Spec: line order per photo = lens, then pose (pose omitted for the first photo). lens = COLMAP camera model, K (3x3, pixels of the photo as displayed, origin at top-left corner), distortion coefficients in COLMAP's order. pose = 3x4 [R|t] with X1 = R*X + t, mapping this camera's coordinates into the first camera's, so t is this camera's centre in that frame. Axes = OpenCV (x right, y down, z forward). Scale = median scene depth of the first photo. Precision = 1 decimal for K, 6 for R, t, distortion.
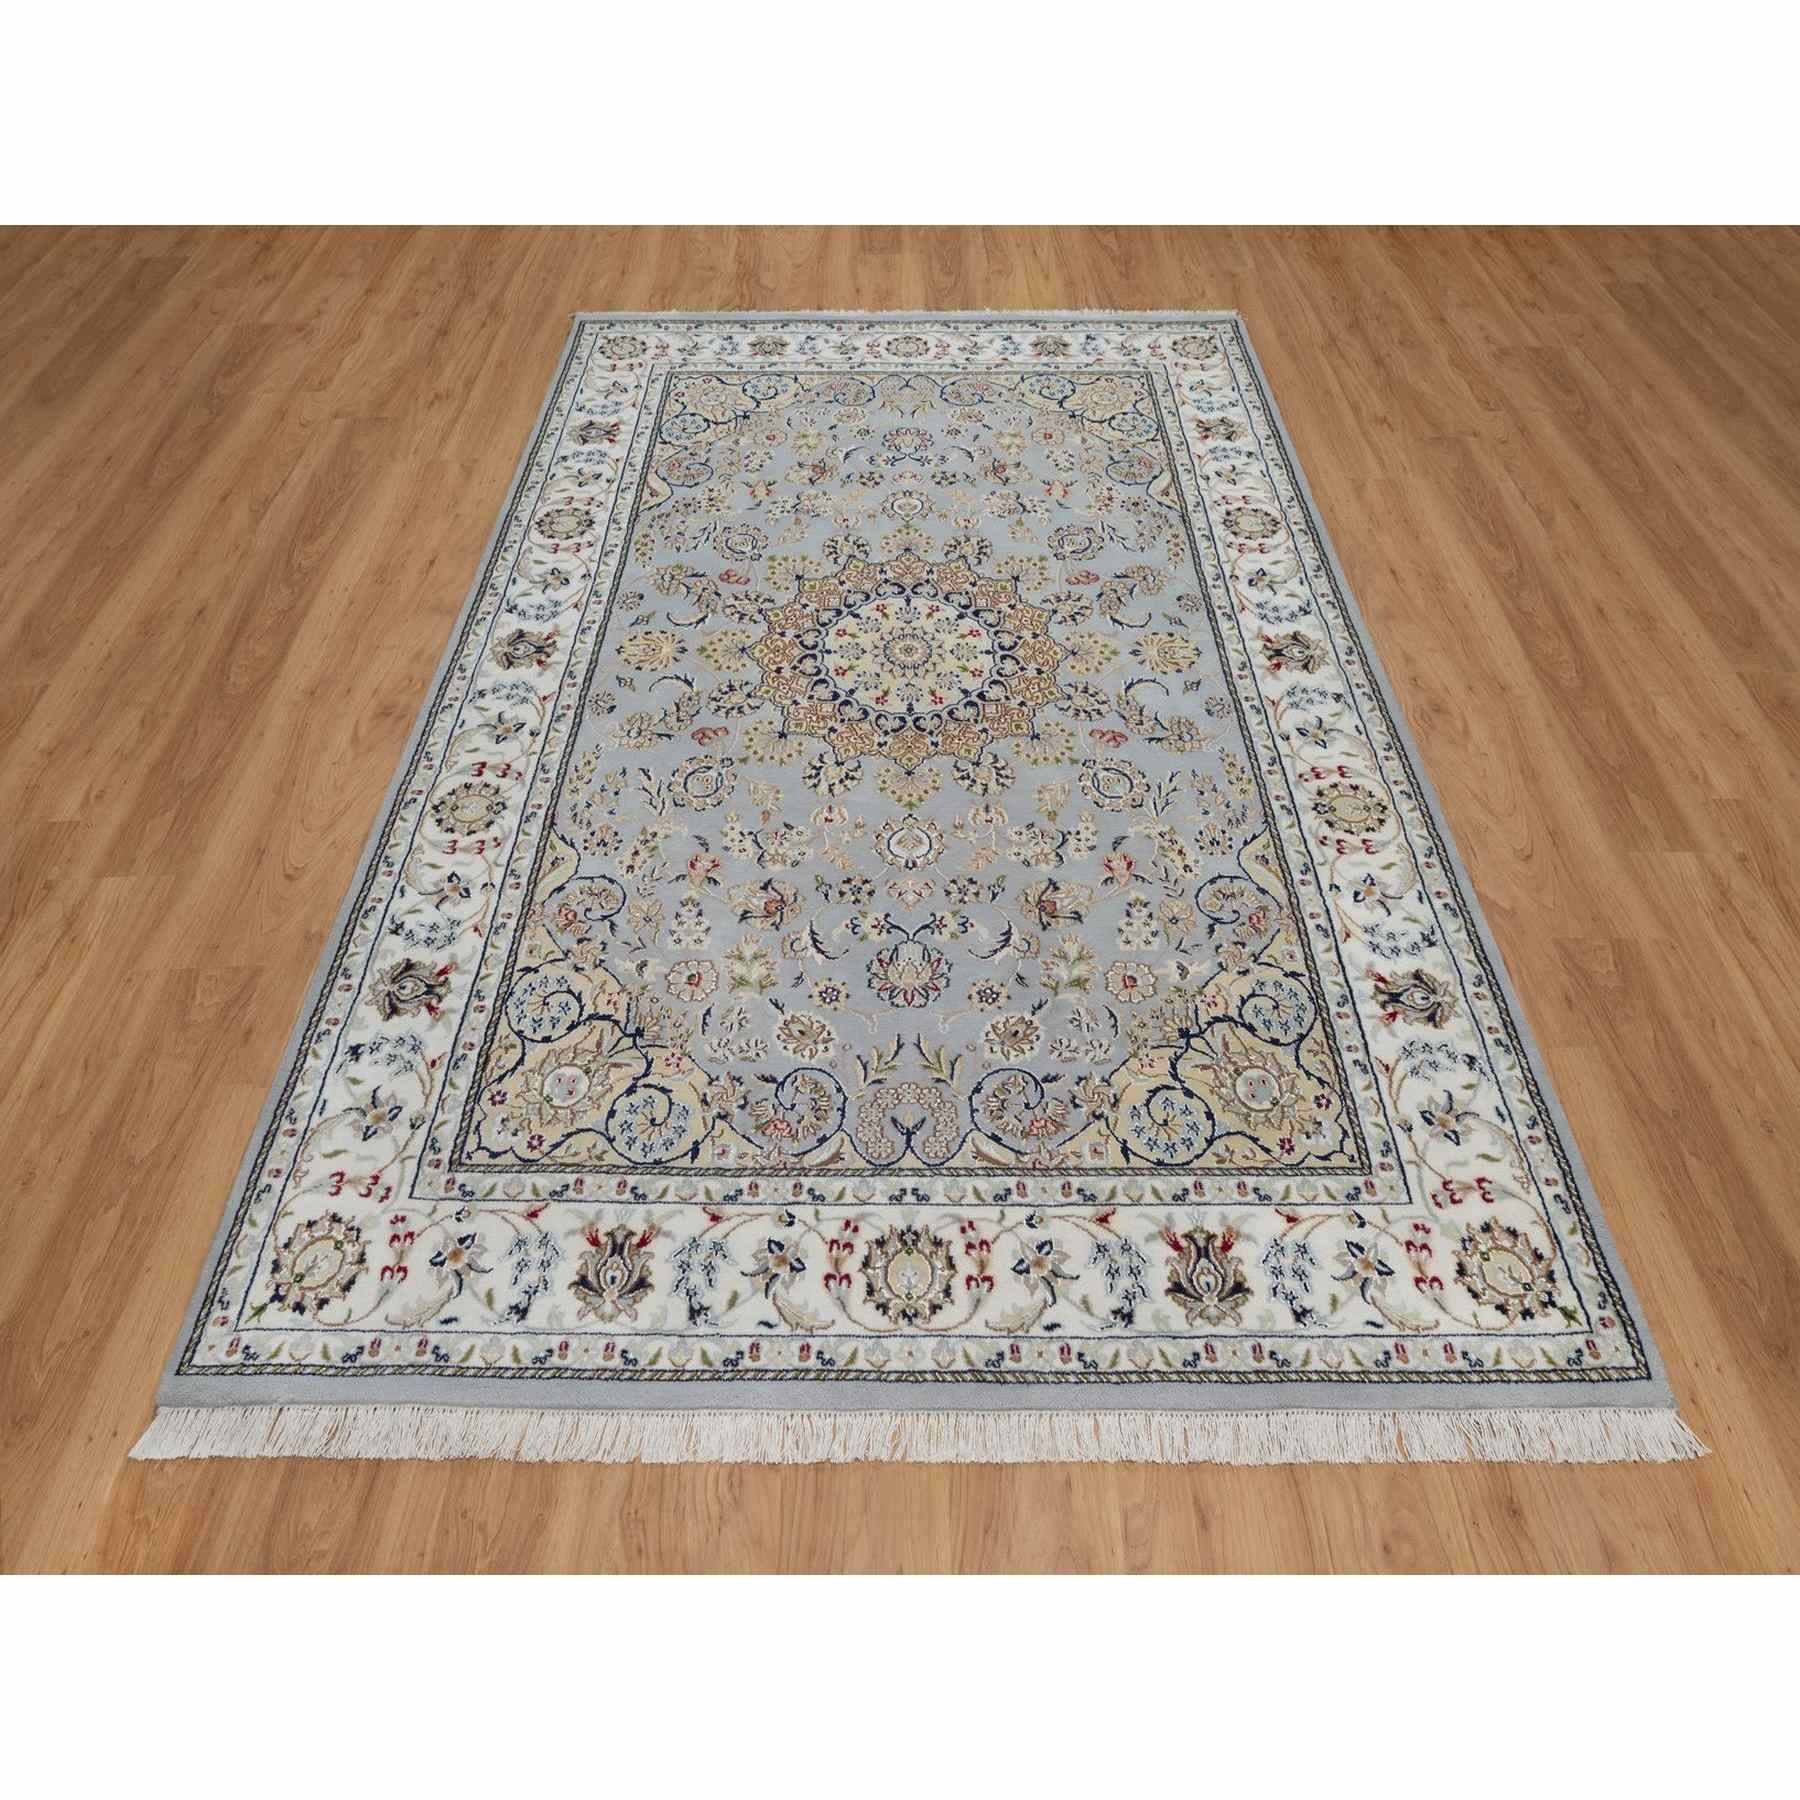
lens RADIAL K [[1282.3, 0, 901.9], [0, 1282.3, 897.0], [0, 0, 1]] dist [-0.000597, 0.004341]
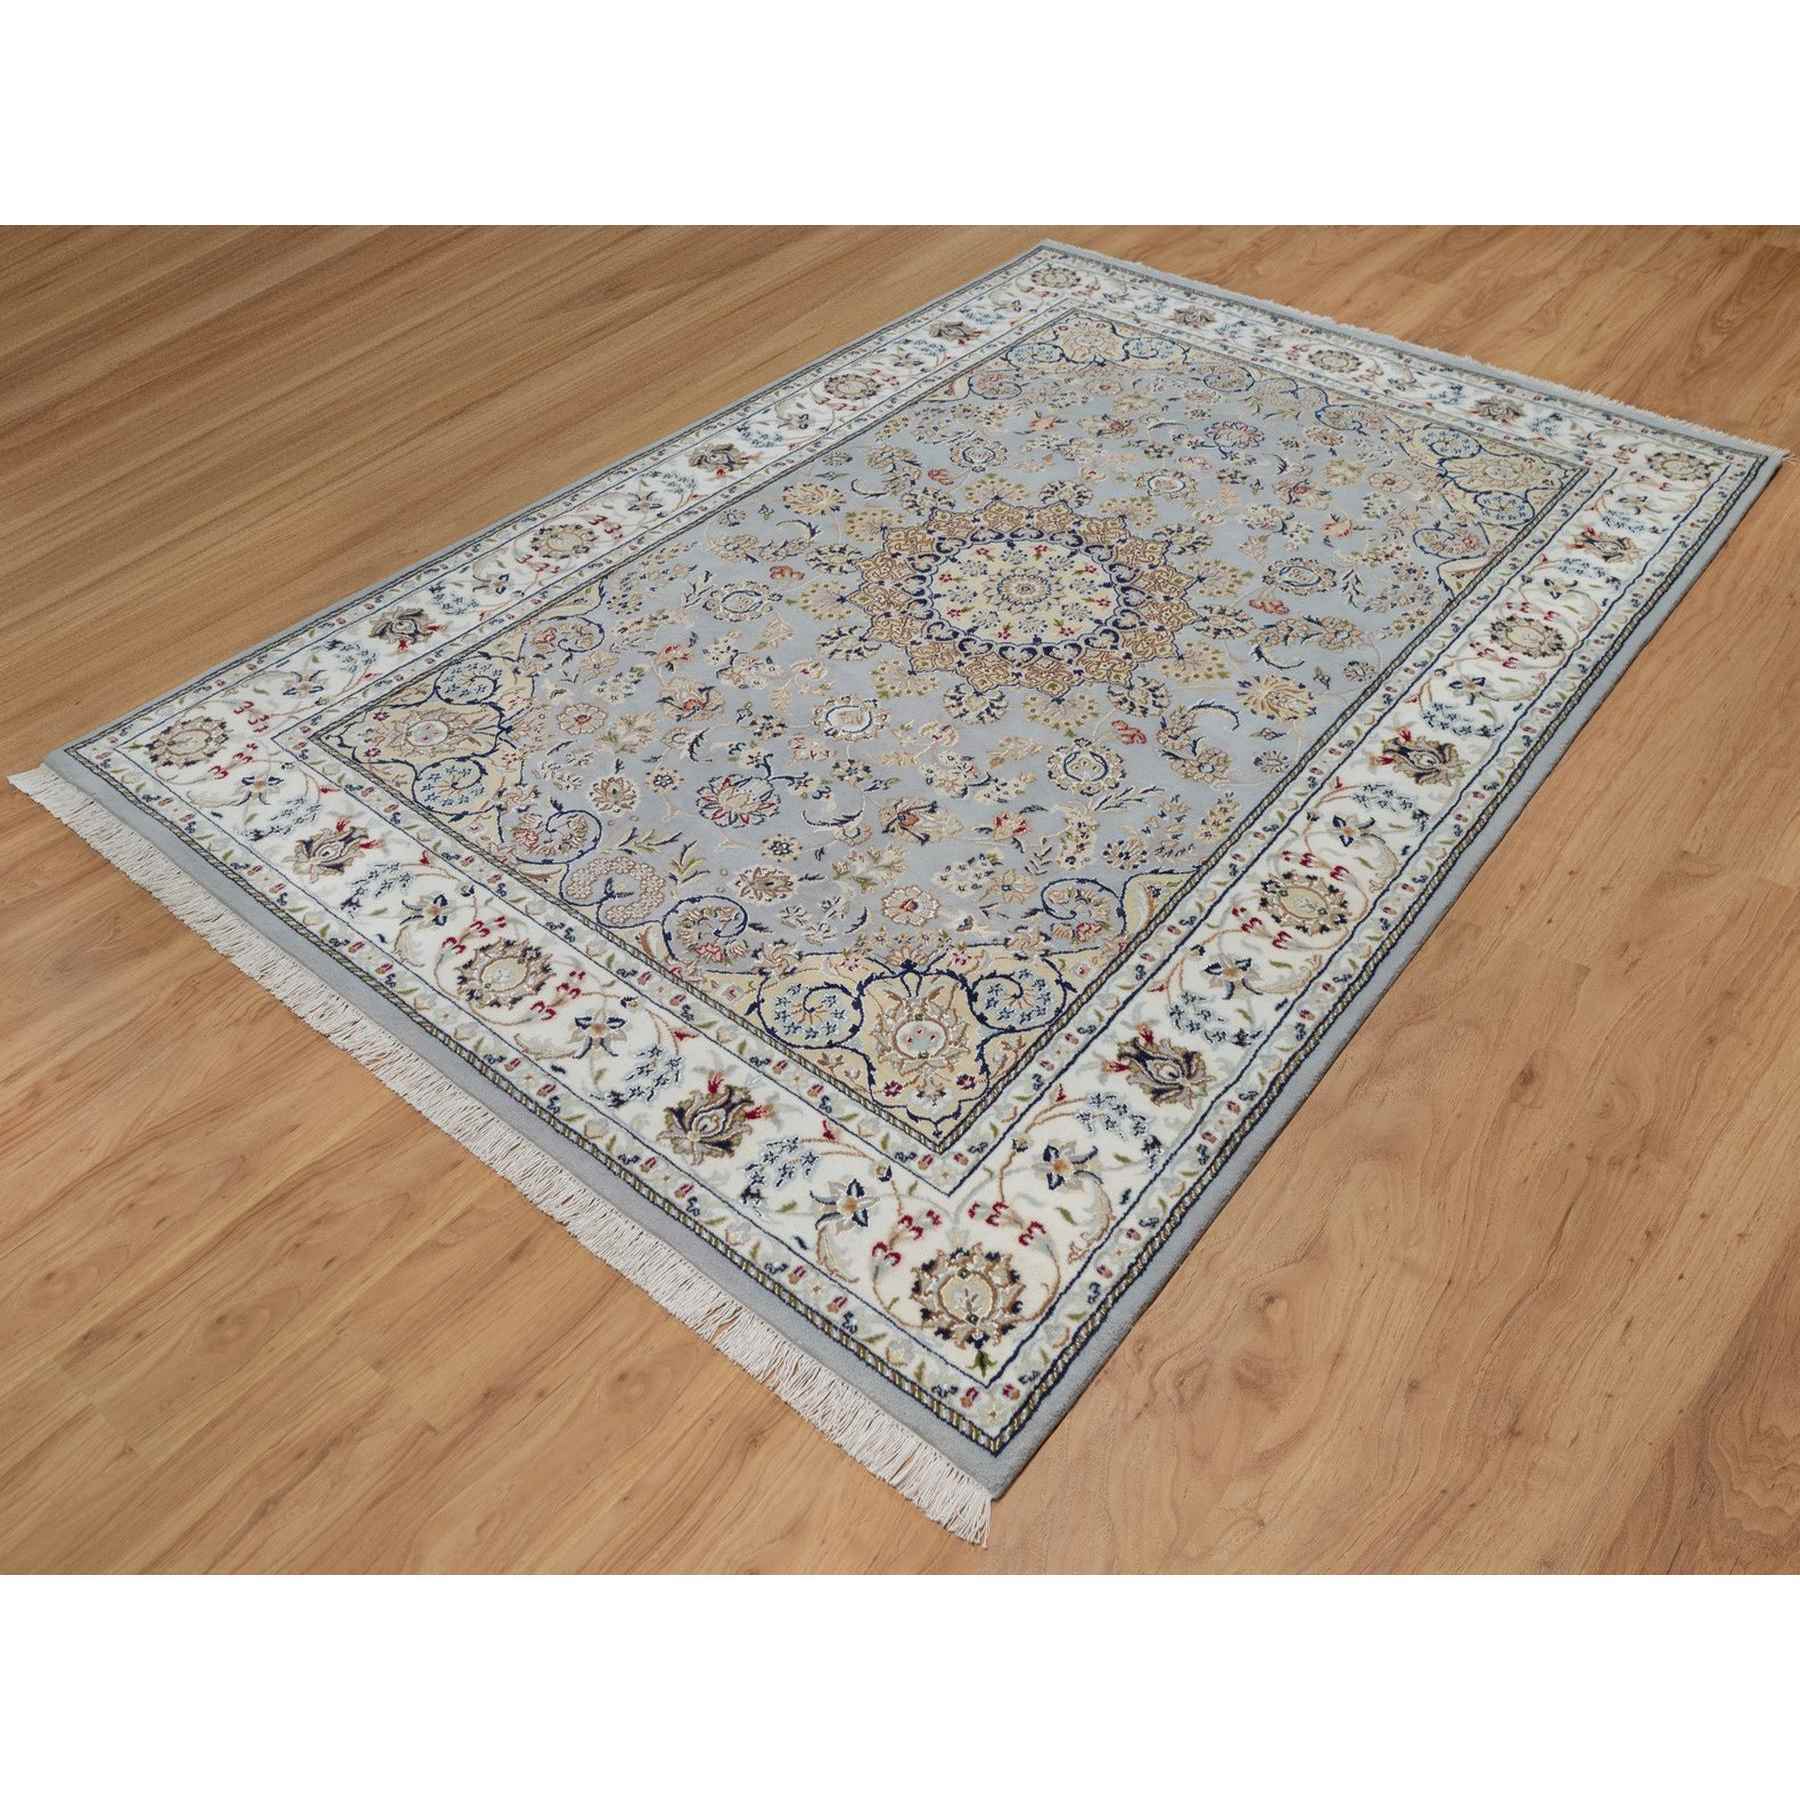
lens RADIAL K [[1450.2, 0, 899.3], [0, 1450.2, 900.8], [0, 0, 1]] dist [-0.002289, -0.000464]
pose [[0.781070, 0.440573, -0.442522, 0.667017], [-0.465904, 0.883012, 0.056783, 0.002887], [0.415769, 0.161821, 0.894958, -0.005059]]
